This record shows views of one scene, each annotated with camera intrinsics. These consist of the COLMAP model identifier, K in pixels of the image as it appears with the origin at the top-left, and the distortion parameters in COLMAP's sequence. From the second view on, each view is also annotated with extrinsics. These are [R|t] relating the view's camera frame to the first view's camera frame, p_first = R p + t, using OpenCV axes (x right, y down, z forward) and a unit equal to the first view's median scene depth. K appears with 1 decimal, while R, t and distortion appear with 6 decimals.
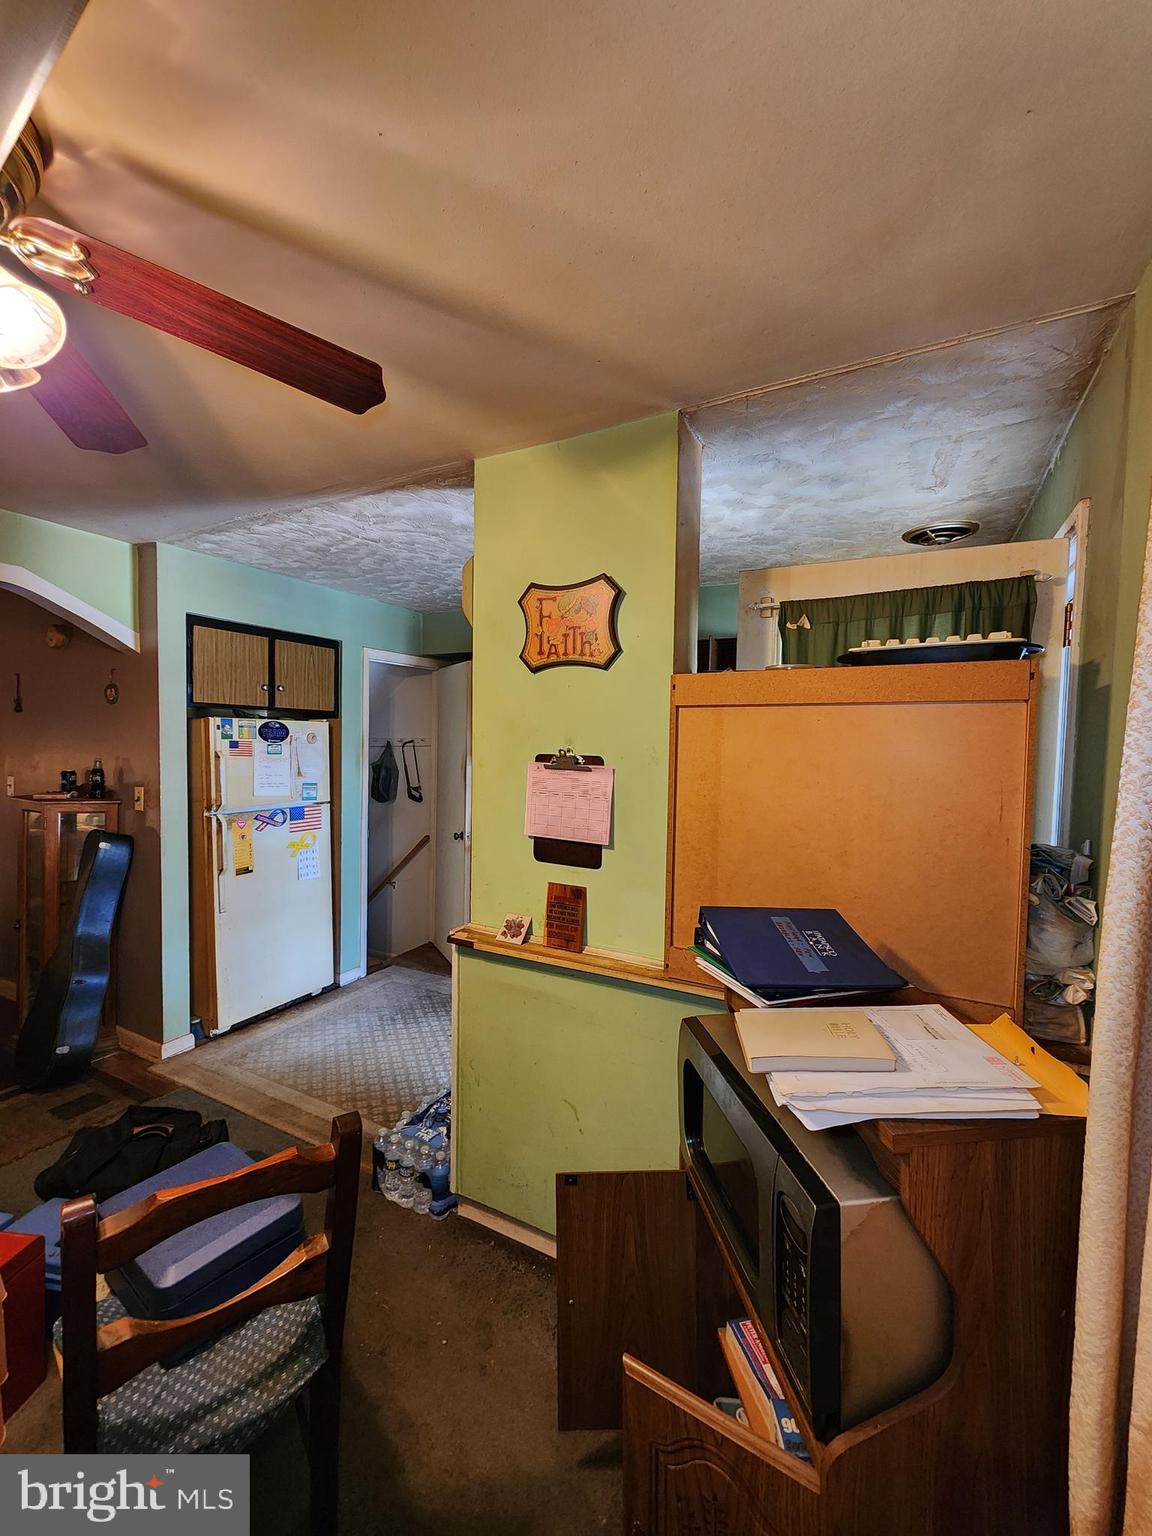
lens RADIAL K [[630.5, 0, 586.8], [0, 630.5, 771.6], [0, 0, 1]] dist [-0.004895, 0.002062]
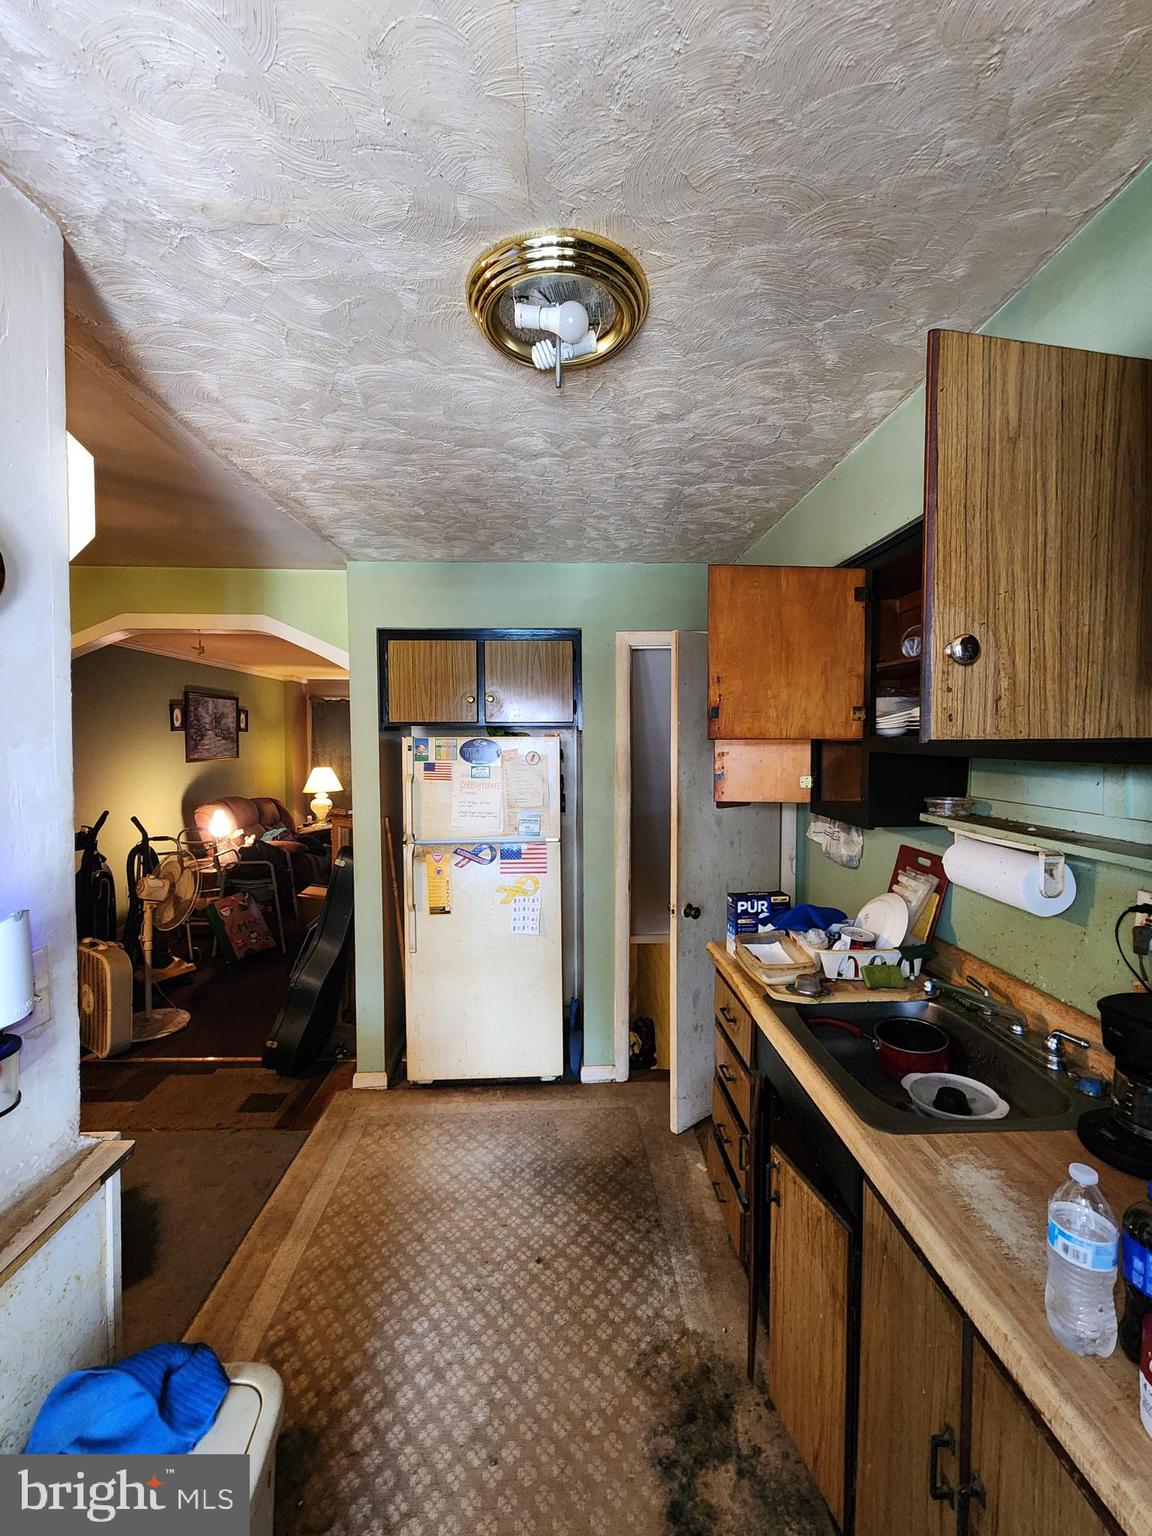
lens RADIAL K [[630.5, 0, 577.4], [0, 630.5, 768.3], [0, 0, 1]] dist [-0.004895, 0.002062]
pose [[0.492442, 0.013194, -0.870246, 0.314481], [-0.025738, 0.999669, 0.000592, -0.046376], [0.869965, 0.022107, 0.492618, 0.736314]]
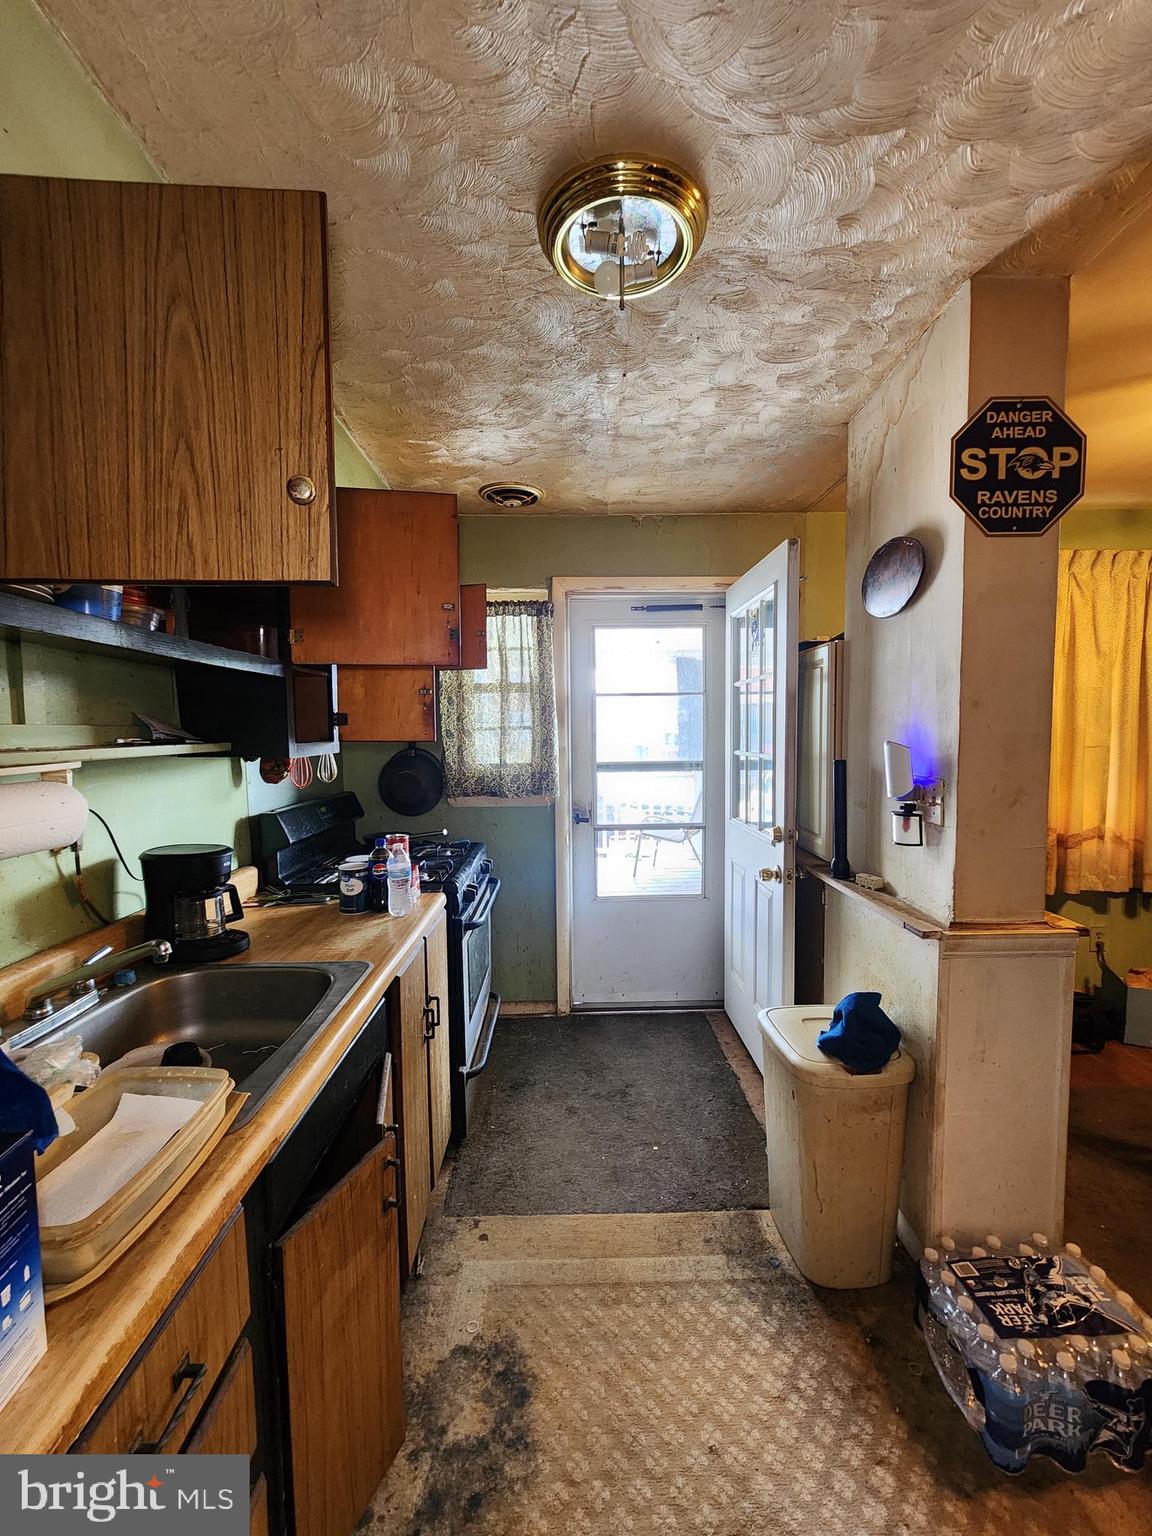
lens RADIAL K [[630.5, 0, 577.5], [0, 630.5, 769.8], [0, 0, 1]] dist [-0.004895, 0.002062]
pose [[-0.473029, -0.076960, 0.877679, -0.349433], [0.040073, 0.993267, 0.108692, -0.025015], [-0.880135, 0.086586, -0.466760, 1.125921]]
